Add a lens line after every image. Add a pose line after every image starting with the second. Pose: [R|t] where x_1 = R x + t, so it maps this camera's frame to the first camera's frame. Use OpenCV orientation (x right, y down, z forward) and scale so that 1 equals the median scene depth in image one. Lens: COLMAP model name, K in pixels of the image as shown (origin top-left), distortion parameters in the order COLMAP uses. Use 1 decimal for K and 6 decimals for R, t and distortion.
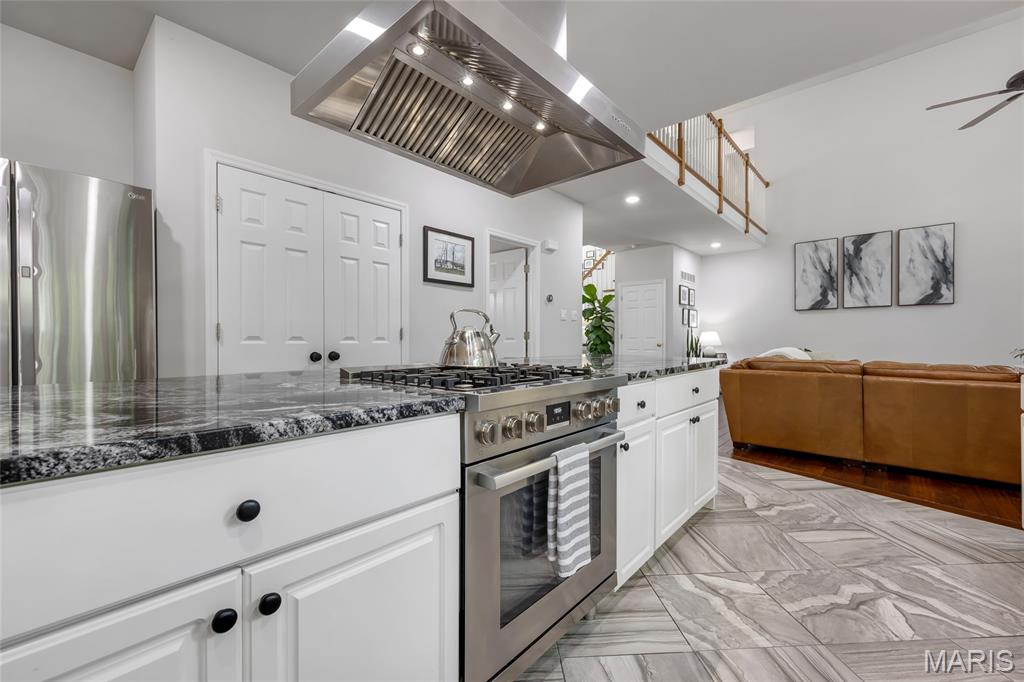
lens RADIAL K [[425.3, 0, 509.6], [0, 425.3, 341.1], [0, 0, 1]] dist [0.002646, -0.000587]
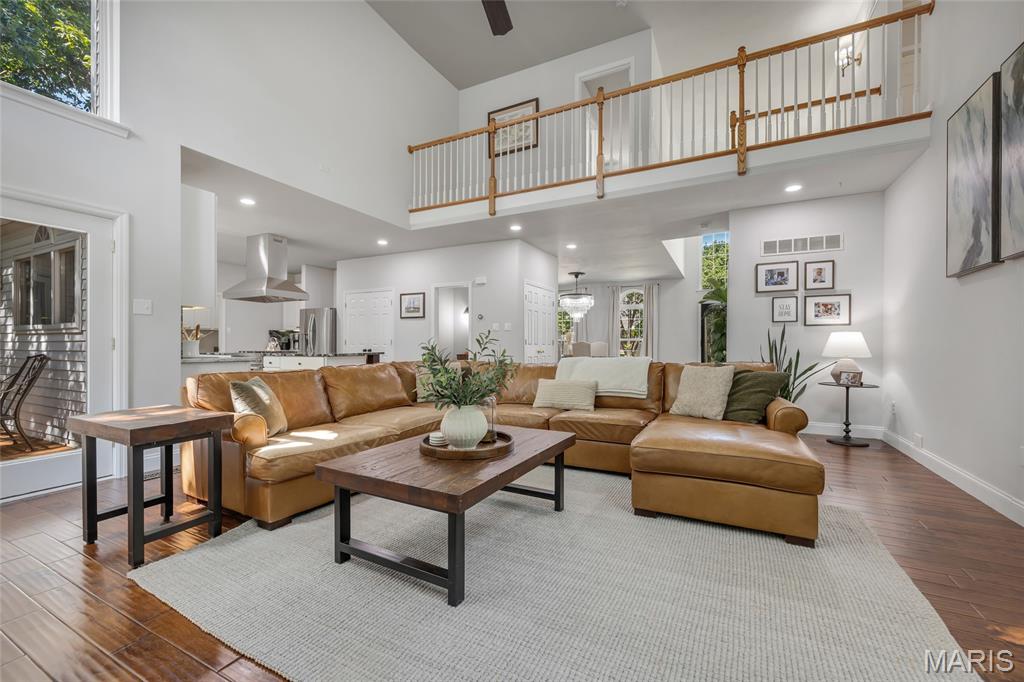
lens RADIAL K [[423.1, 0, 520.4], [0, 423.1, 340.7], [0, 0, 1]] dist [0.009268, -0.000277]
pose [[0.254483, -0.007823, -0.967046, 2.062275], [-0.005308, 0.999941, -0.009486, -0.007445], [0.967063, 0.007548, 0.254426, 1.024343]]
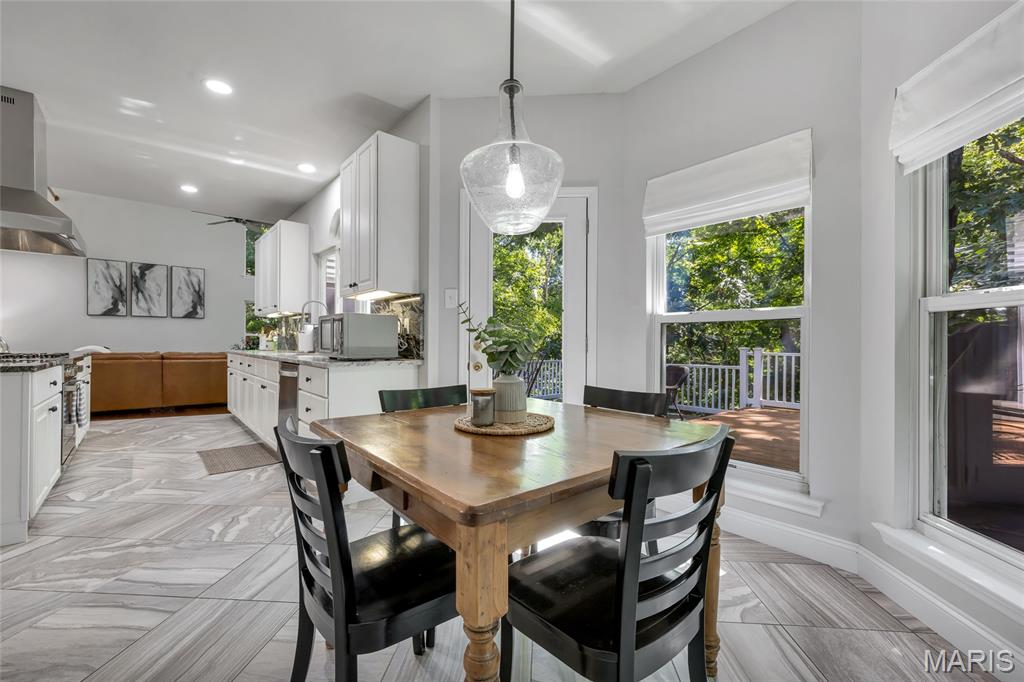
lens RADIAL K [[420.3, 0, 521.0], [0, 420.3, 344.5], [0, 0, 1]] dist [0.001110, -0.000187]
pose [[0.115927, -0.004351, 0.993248, -0.735607], [-0.002823, 0.999985, 0.004710, 0.001680], [-0.993254, -0.003350, 0.115913, -0.692225]]
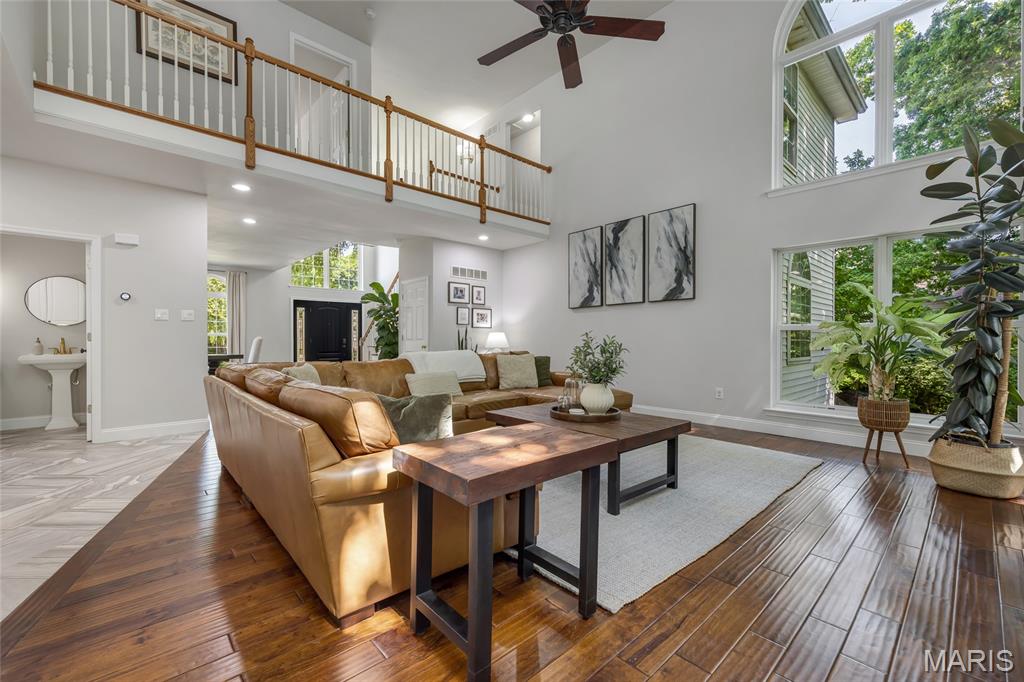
lens RADIAL K [[419.0, 0, 504.3], [0, 419.0, 340.5], [0, 0, 1]] dist [0.001455, -0.000412]
pose [[0.993737, 0.000385, -0.111740, 1.345119], [-0.000653, 0.999997, -0.002369, -0.005953], [0.111739, 0.002427, 0.993735, 0.235488]]
